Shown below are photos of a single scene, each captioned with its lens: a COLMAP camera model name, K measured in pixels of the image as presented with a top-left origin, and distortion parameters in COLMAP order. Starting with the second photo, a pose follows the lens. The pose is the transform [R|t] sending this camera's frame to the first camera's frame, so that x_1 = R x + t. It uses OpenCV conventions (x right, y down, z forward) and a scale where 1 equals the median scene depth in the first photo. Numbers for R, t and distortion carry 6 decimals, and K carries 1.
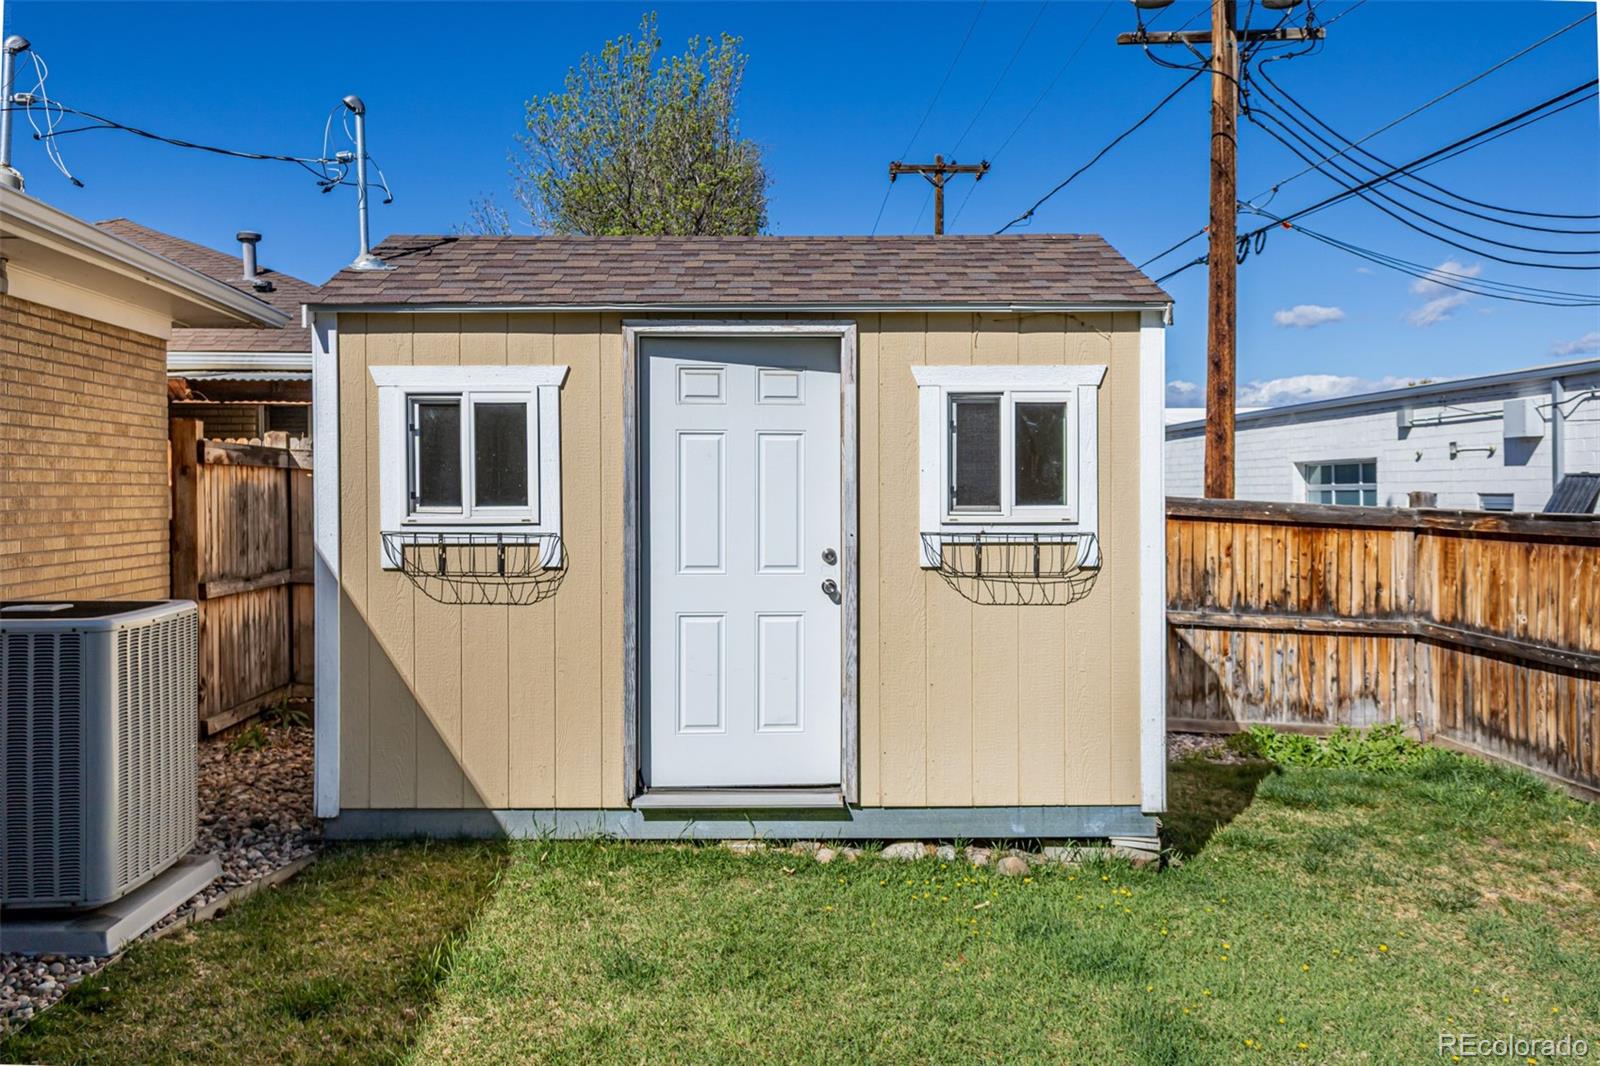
lens RADIAL K [[1377.3, 0, 800.0], [0, 1377.3, 533.0], [0, 0, 1]] dist [0.005825, 0.000276]
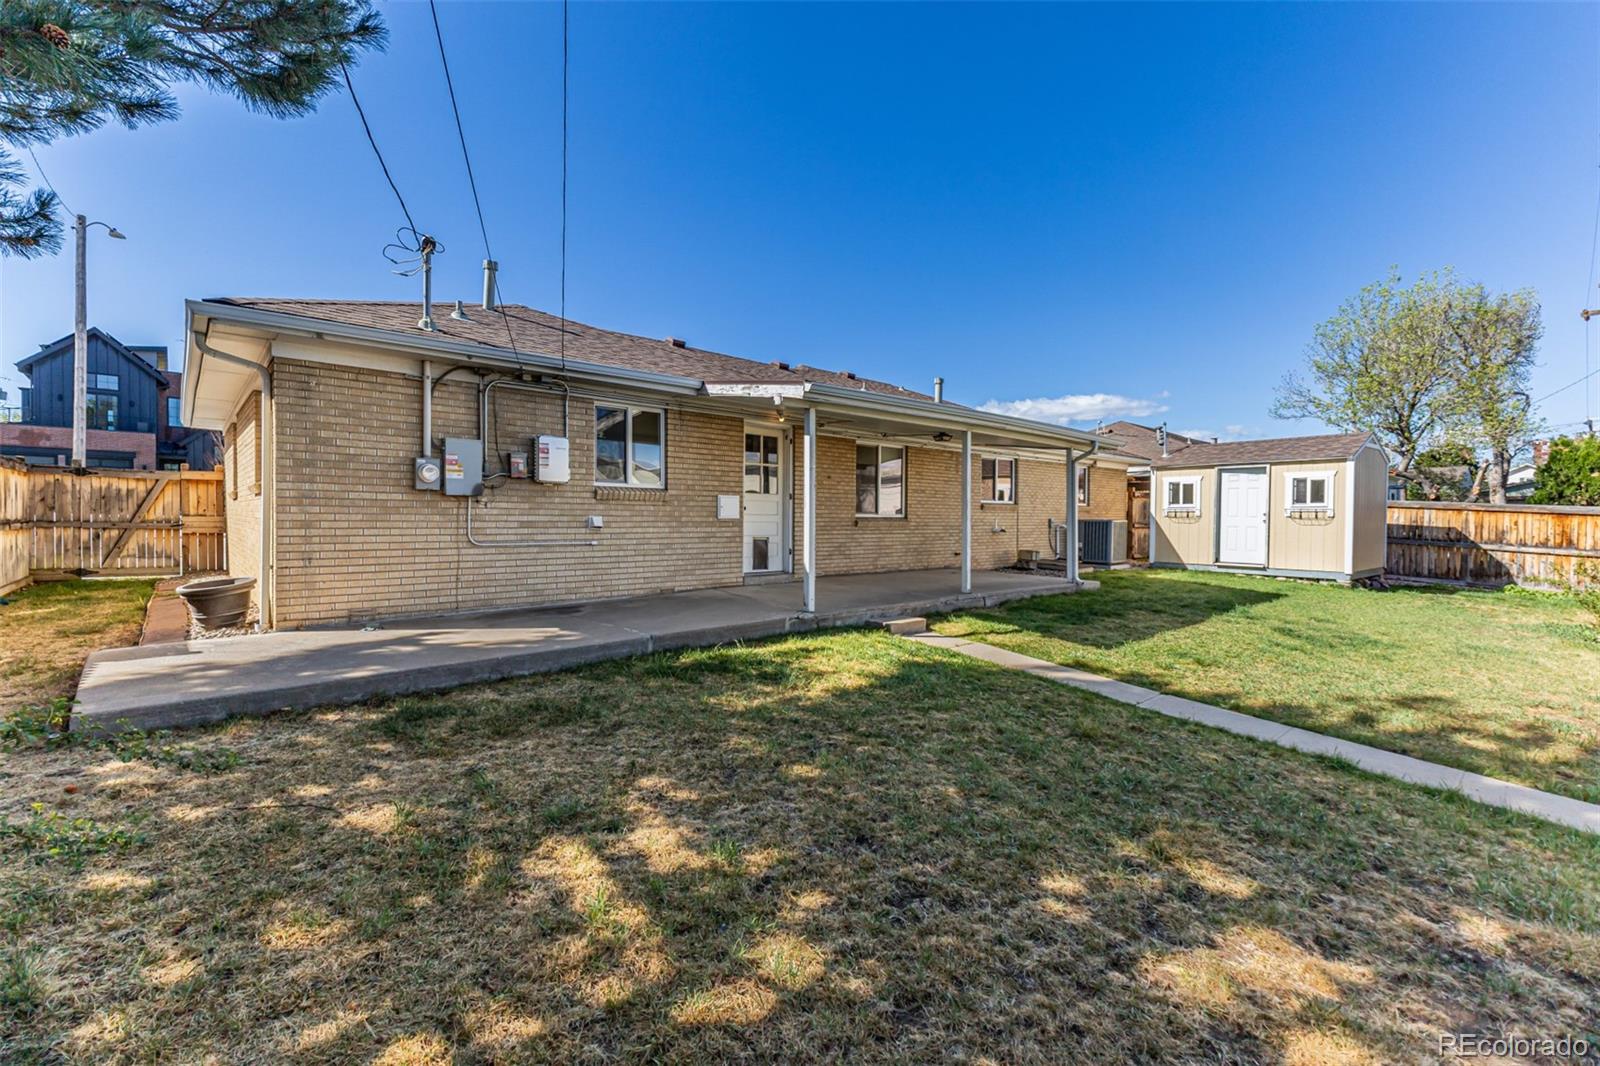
lens RADIAL K [[686.3, 0, 800.0], [0, 686.3, 533.0], [0, 0, 1]] dist [0.004077, 0.000211]
pose [[0.626340, 0.026179, -0.779111, 0.839982], [-0.028469, 0.999537, 0.010698, 0.098909], [0.779030, 0.015480, 0.626795, -1.655208]]
